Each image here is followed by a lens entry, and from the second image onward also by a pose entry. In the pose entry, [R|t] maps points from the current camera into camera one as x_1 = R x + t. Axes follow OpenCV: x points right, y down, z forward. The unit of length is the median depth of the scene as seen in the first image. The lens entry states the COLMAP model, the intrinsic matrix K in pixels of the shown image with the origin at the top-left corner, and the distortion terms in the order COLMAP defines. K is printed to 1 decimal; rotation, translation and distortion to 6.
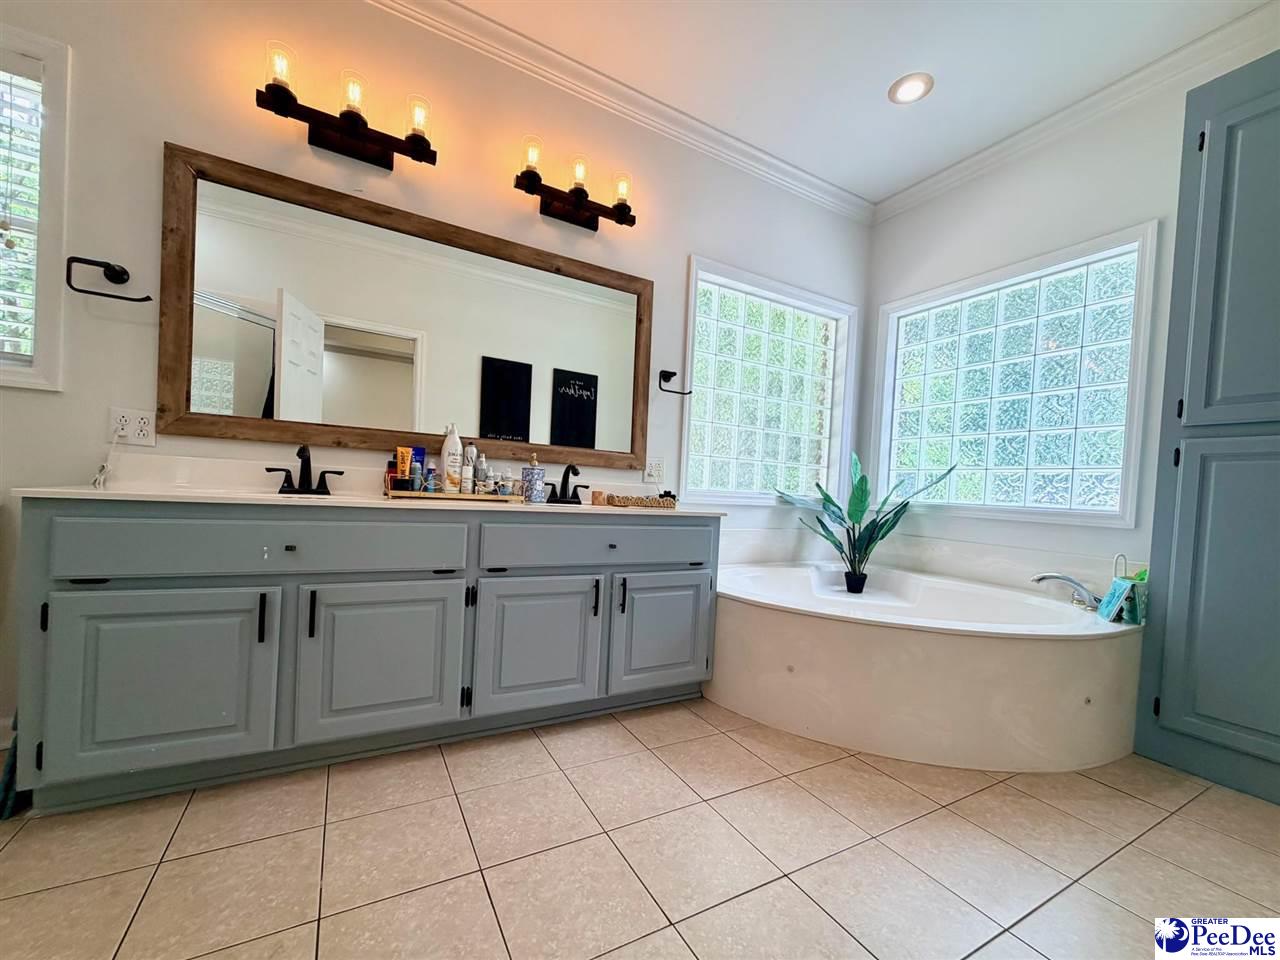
lens RADIAL K [[512.2, 0, 637.1], [0, 512.2, 501.1], [0, 0, 1]] dist [0.001669, -0.000283]
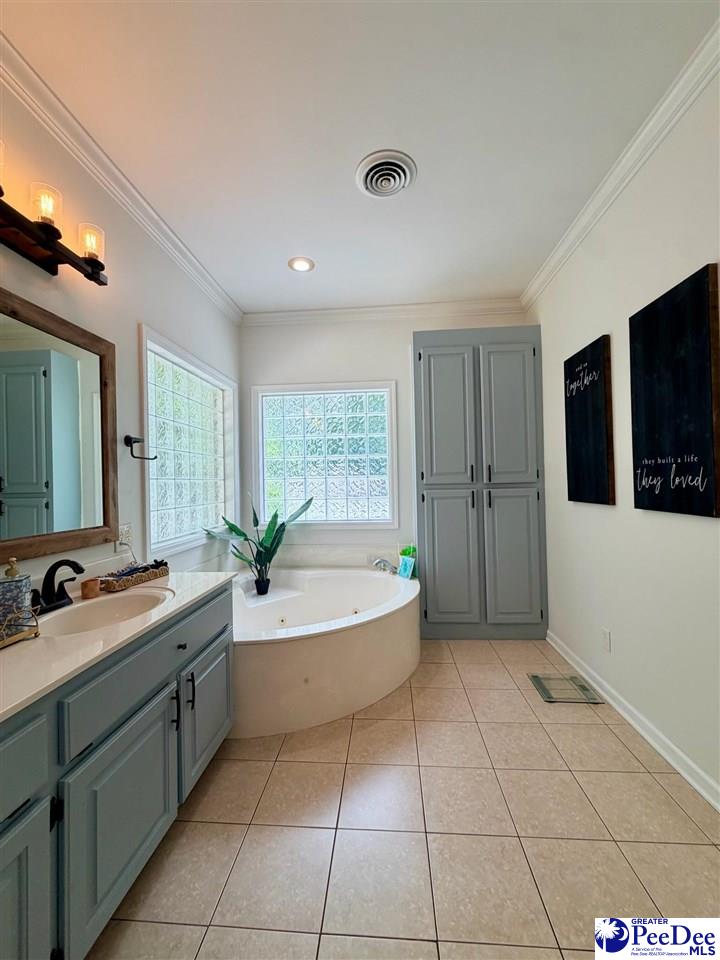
lens RADIAL K [[381.0, 0, 360.0], [0, 381.0, 480.0], [0, 0, 1]] dist [-0.000559, 0.000283]
pose [[0.553600, -0.055093, 0.830958, -0.389156], [0.073117, 0.997172, 0.017401, -0.185775], [-0.829567, 0.051124, 0.556062, 0.281230]]
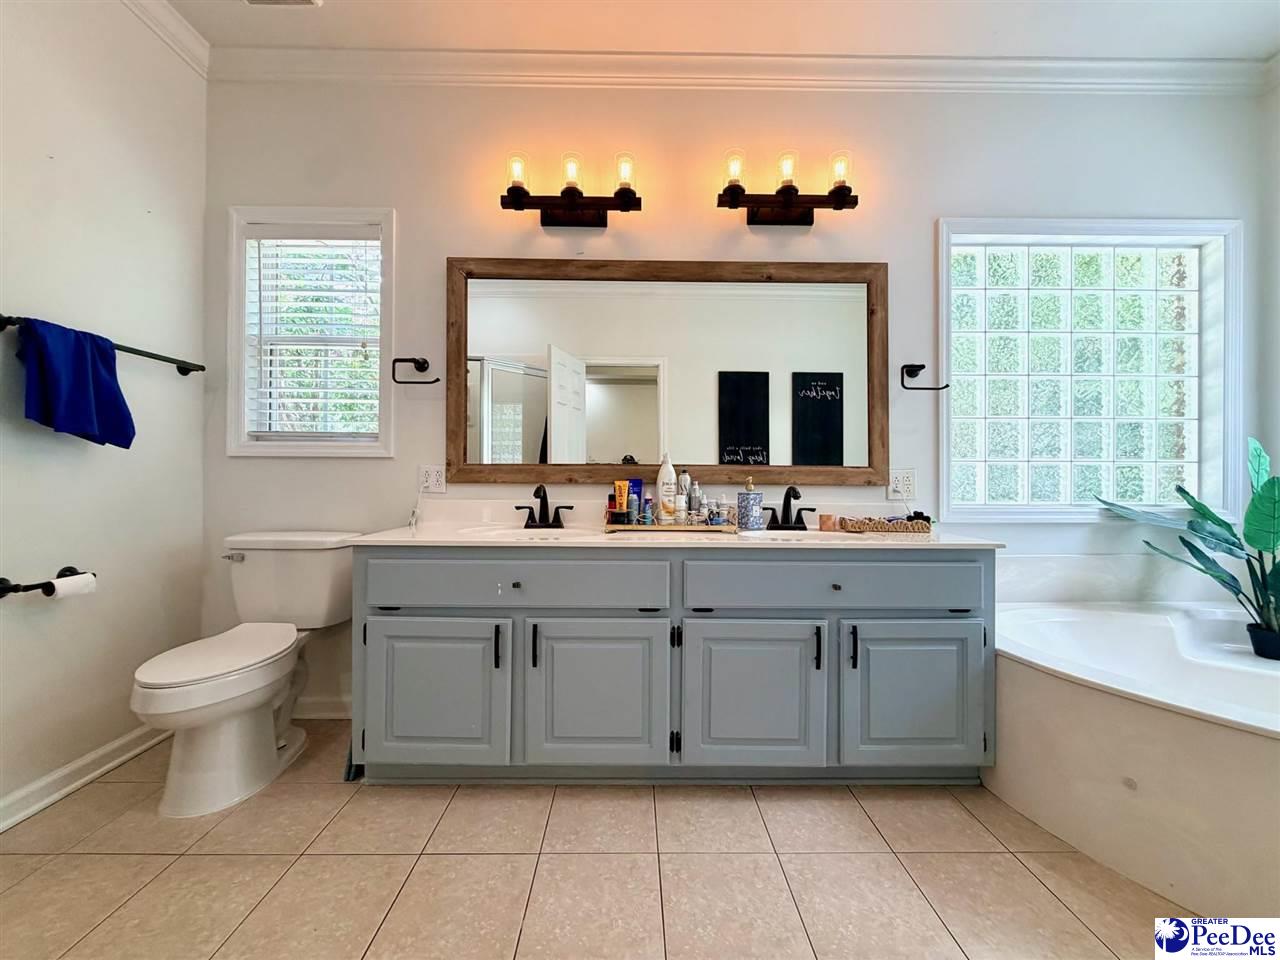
lens RADIAL K [[507.9, 0, 640.0], [0, 507.9, 480.0], [0, 0, 1]] dist [-0.000559, 0.000283]
pose [[0.878724, -0.047297, -0.474981, 0.065510], [0.027894, 0.998466, -0.047818, -0.050632], [0.476515, 0.028770, 0.878696, 0.094167]]
